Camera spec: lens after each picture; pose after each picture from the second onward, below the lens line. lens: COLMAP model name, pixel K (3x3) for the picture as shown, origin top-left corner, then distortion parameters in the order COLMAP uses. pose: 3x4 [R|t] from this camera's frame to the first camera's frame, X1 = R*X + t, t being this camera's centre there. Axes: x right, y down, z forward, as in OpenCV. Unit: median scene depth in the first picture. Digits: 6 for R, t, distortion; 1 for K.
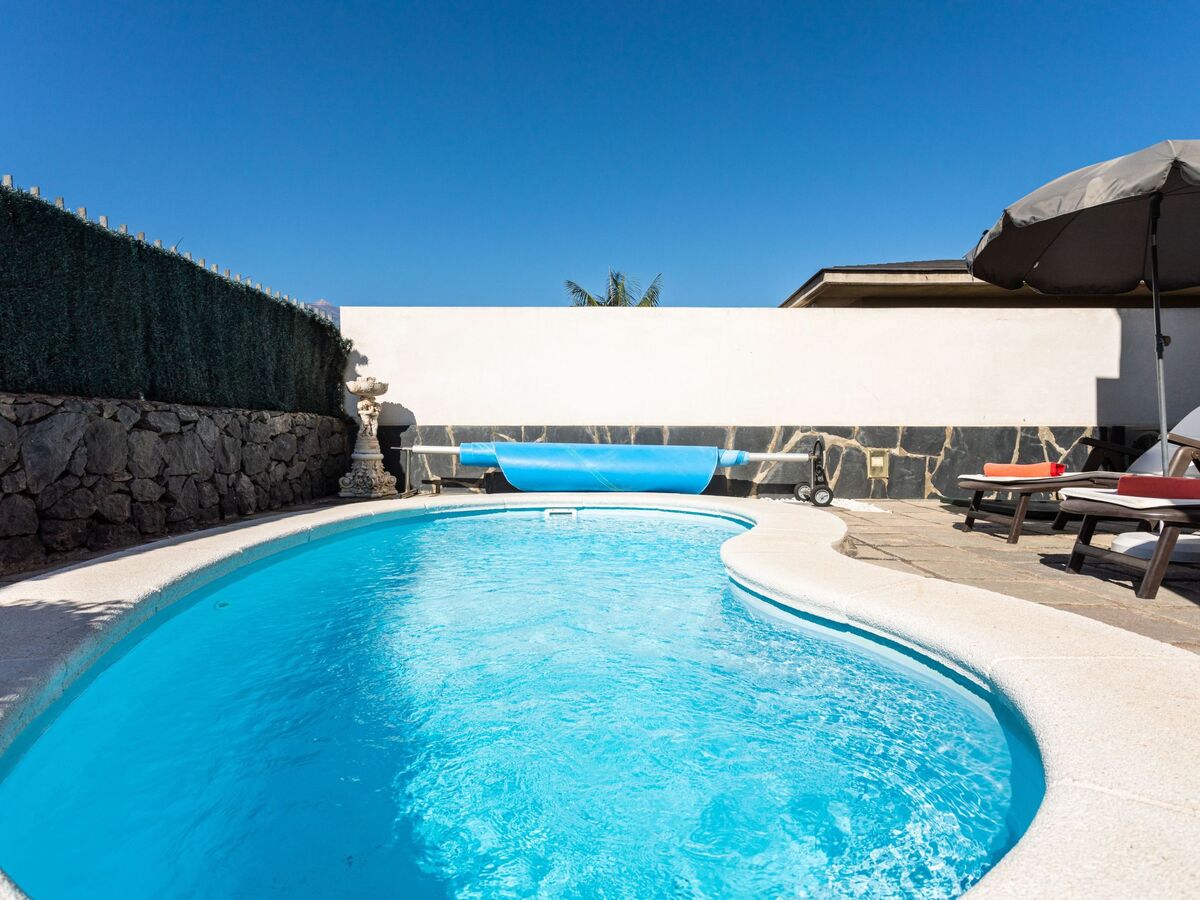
lens RADIAL K [[648.0, 0, 601.6], [0, 648.0, 440.2], [0, 0, 1]] dist [-0.001383, 0.003788]
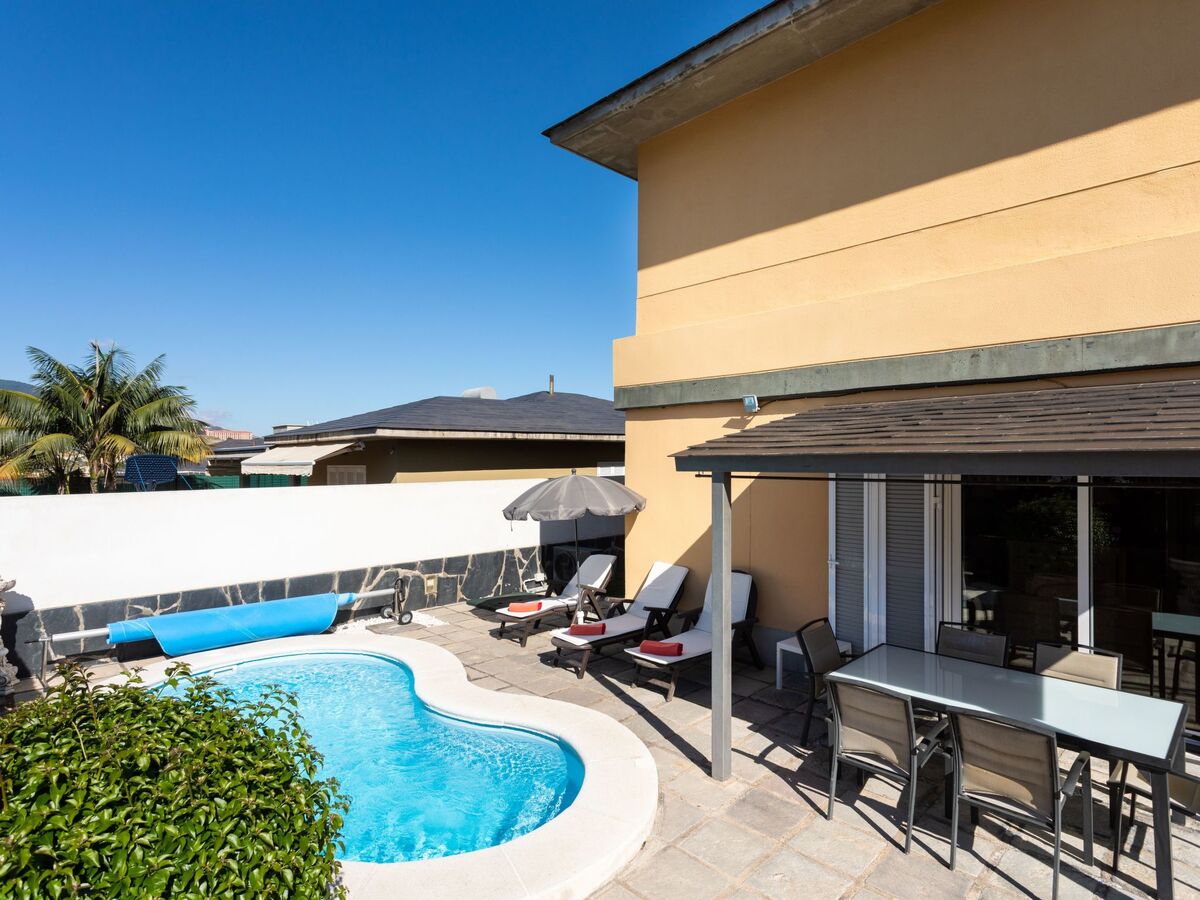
lens RADIAL K [[648.0, 0, 601.8], [0, 648.0, 459.7], [0, 0, 1]] dist [-0.001383, 0.003788]
pose [[0.697910, 0.003727, 0.716176, -0.386296], [0.004107, 0.999949, -0.009205, -0.241675], [-0.716174, 0.009366, 0.697859, -0.354174]]
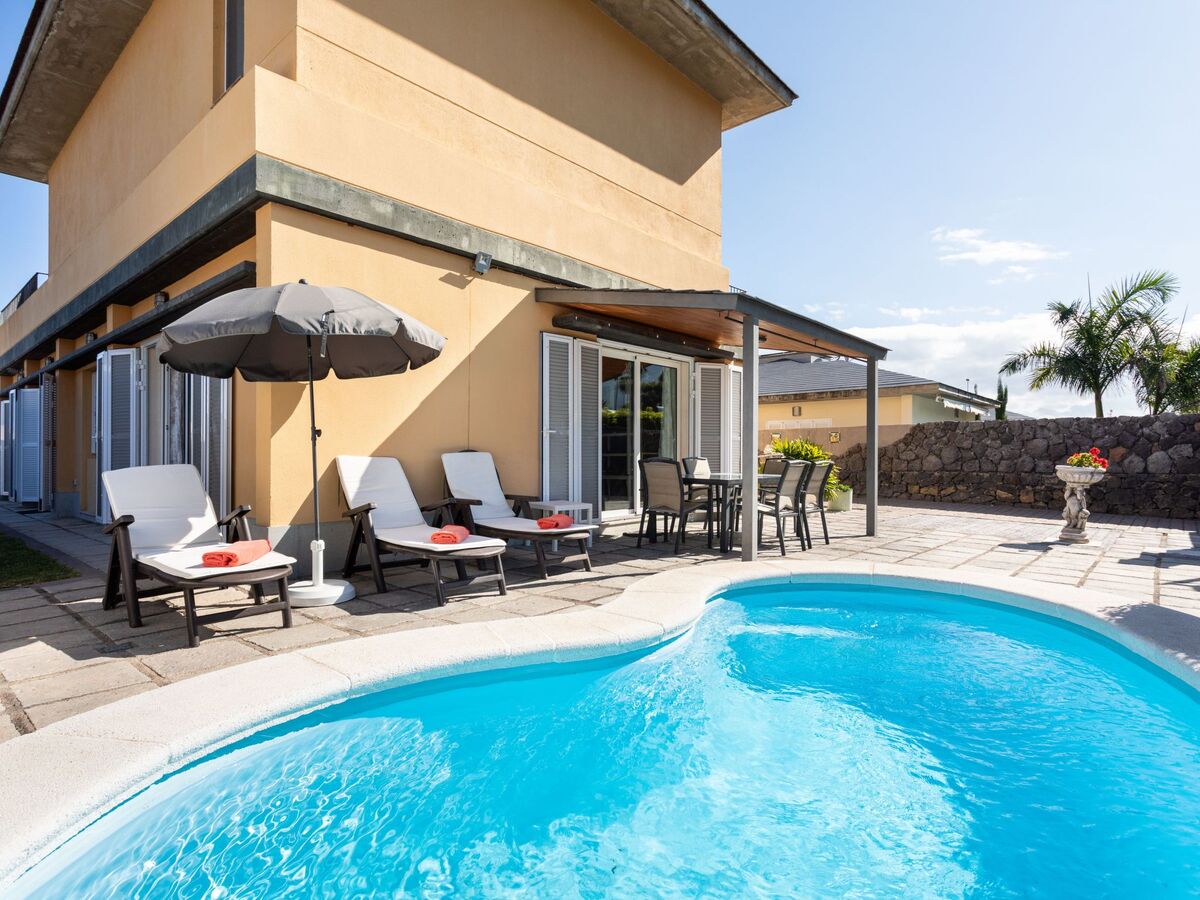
lens RADIAL K [[648.0, 0, 610.6], [0, 648.0, 450.0], [0, 0, 1]] dist [-0.001383, 0.003788]
pose [[-0.774733, 0.010811, 0.632196, -0.201380], [0.005312, 0.999930, -0.010590, -0.053816], [-0.632266, -0.004847, -0.774736, 0.840299]]
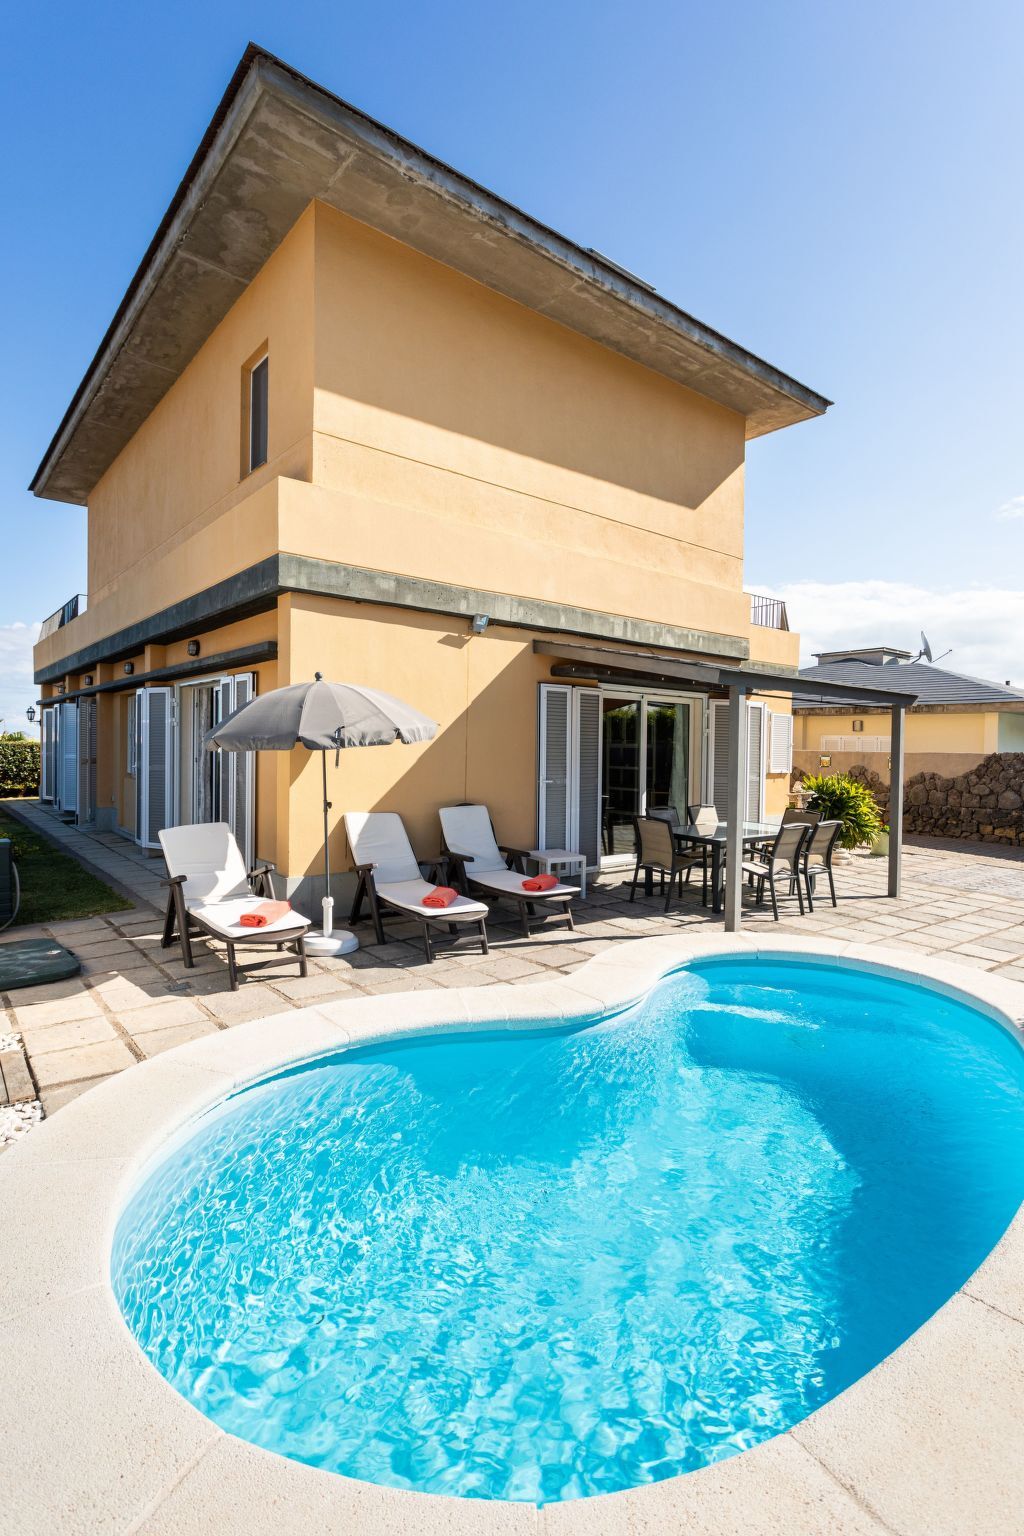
lens RADIAL K [[758.9, 0, 525.0], [0, 758.9, 765.6], [0, 0, 1]] dist [0.002953, -0.000012]
pose [[-0.654620, -0.023814, 0.755583, -0.378439], [-0.011054, 0.999698, 0.021931, -0.150636], [-0.755877, 0.006005, -0.654686, 0.927237]]
